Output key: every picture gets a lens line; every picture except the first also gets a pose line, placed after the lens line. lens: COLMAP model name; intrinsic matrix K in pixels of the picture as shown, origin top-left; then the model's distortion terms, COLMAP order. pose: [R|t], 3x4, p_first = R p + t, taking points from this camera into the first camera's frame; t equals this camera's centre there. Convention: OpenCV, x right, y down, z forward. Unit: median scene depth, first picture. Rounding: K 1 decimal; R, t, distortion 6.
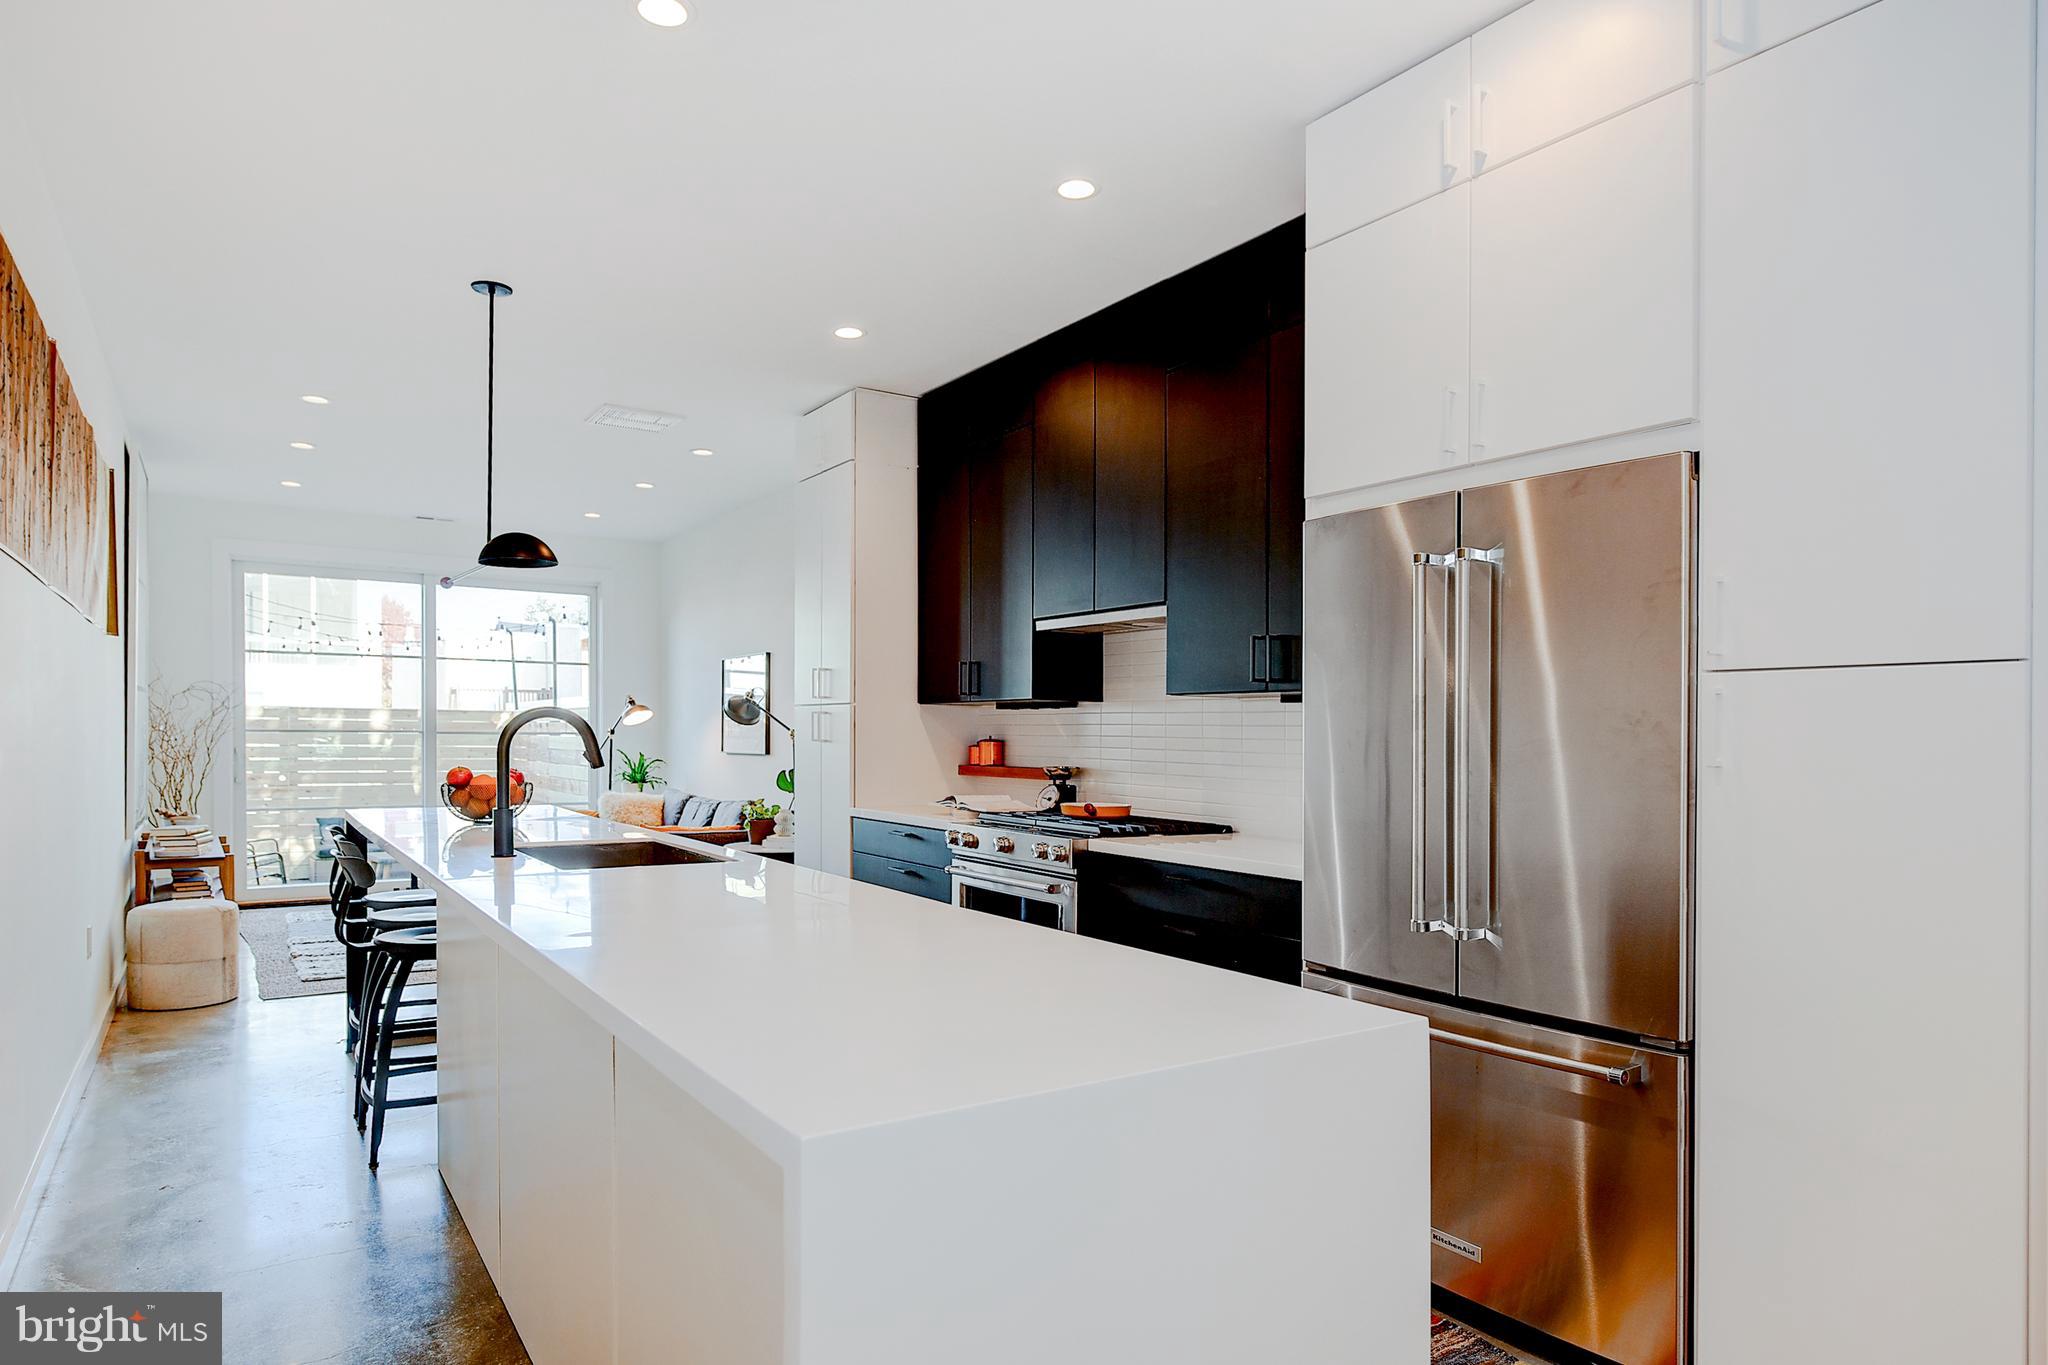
lens RADIAL K [[1234.3, 0, 1024.0], [0, 1234.3, 682.5], [0, 0, 1]] dist [-0.001031, 0.000007]
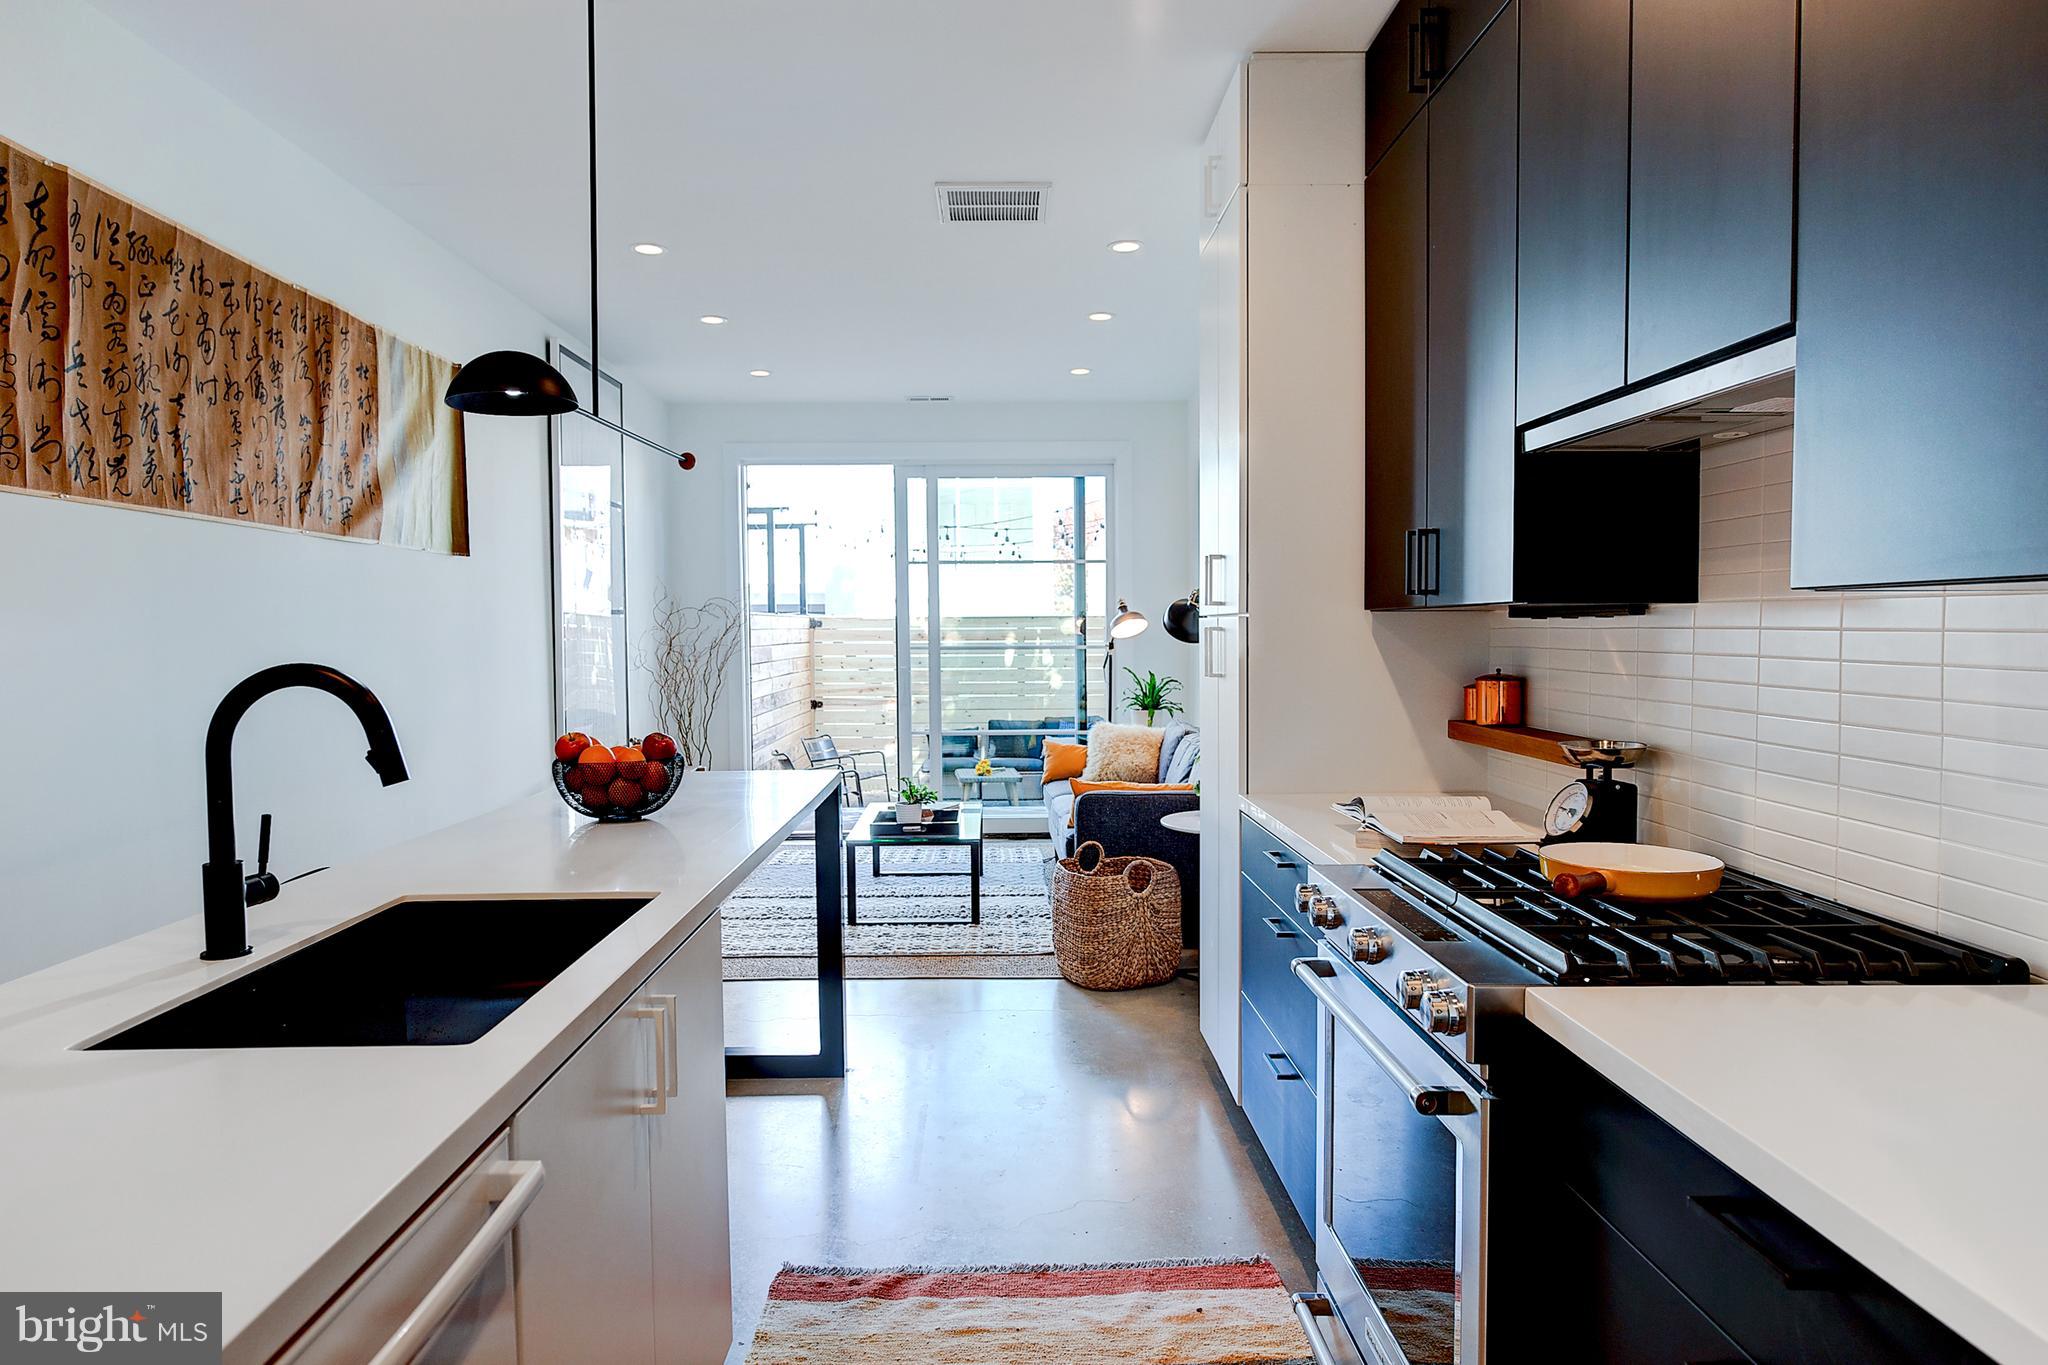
lens RADIAL K [[1308.3, 0, 1008.6], [0, 1308.3, 686.0], [0, 0, 1]] dist [-0.000202, 0.000818]
pose [[0.846636, 0.004873, -0.532151, 0.102467], [0.041454, 0.996316, 0.075076, -0.000116], [0.530556, -0.085621, 0.843314, 0.459242]]
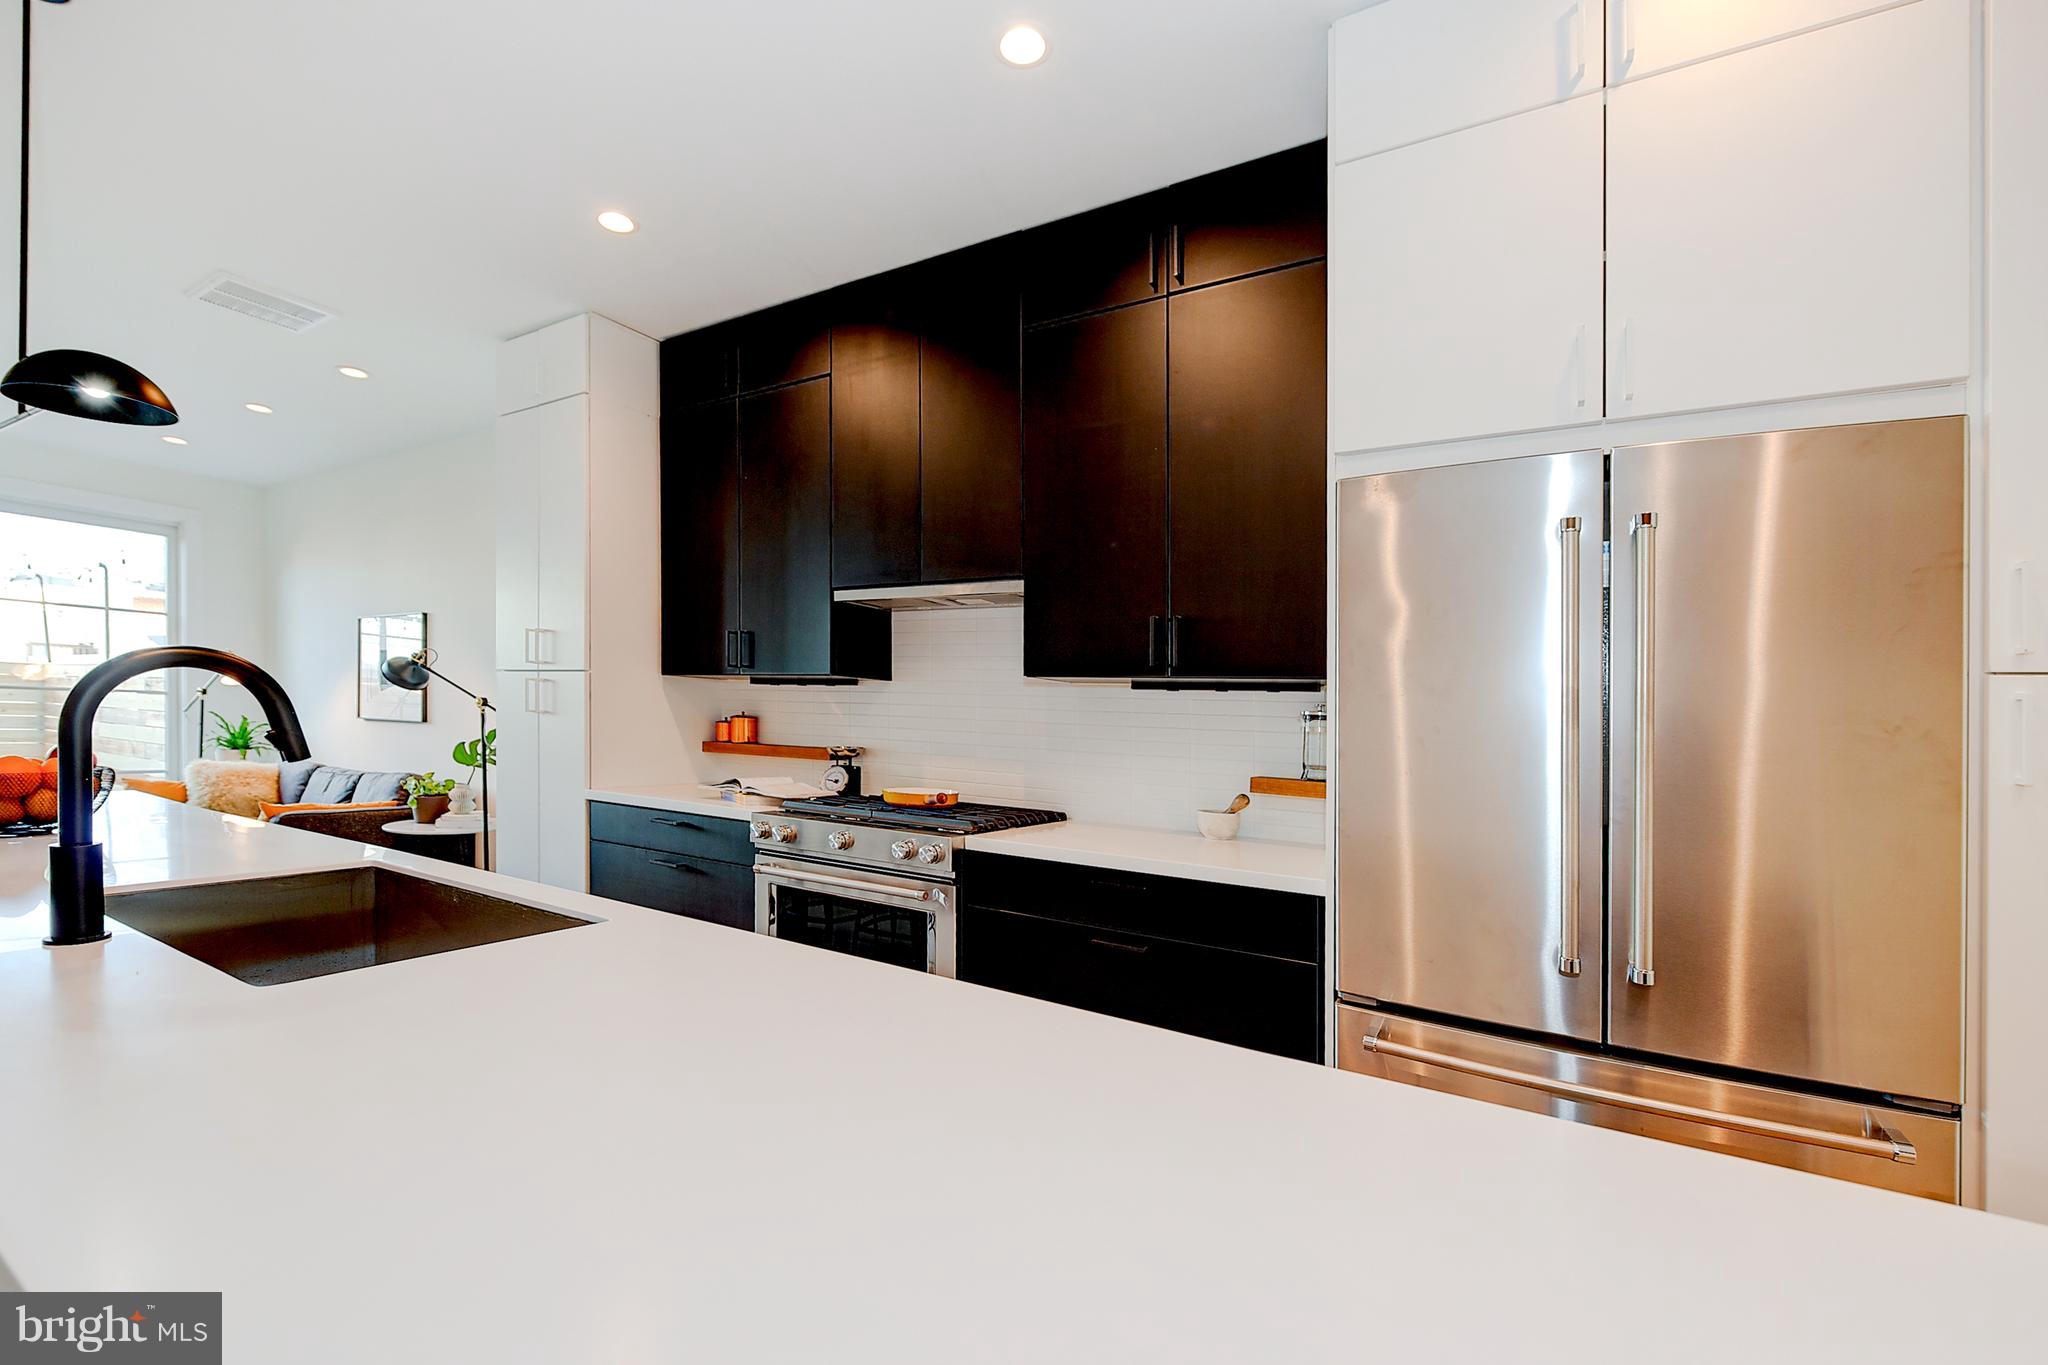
lens RADIAL K [[892.5, 0, 983.8], [0, 892.5, 716.6], [0, 0, 1]] dist [0.002237, 0.000381]
pose [[0.910960, 0.024951, 0.411740, -0.155034], [-0.045110, 0.998208, 0.039314, 0.012892], [-0.410021, -0.054388, 0.910453, 0.328903]]
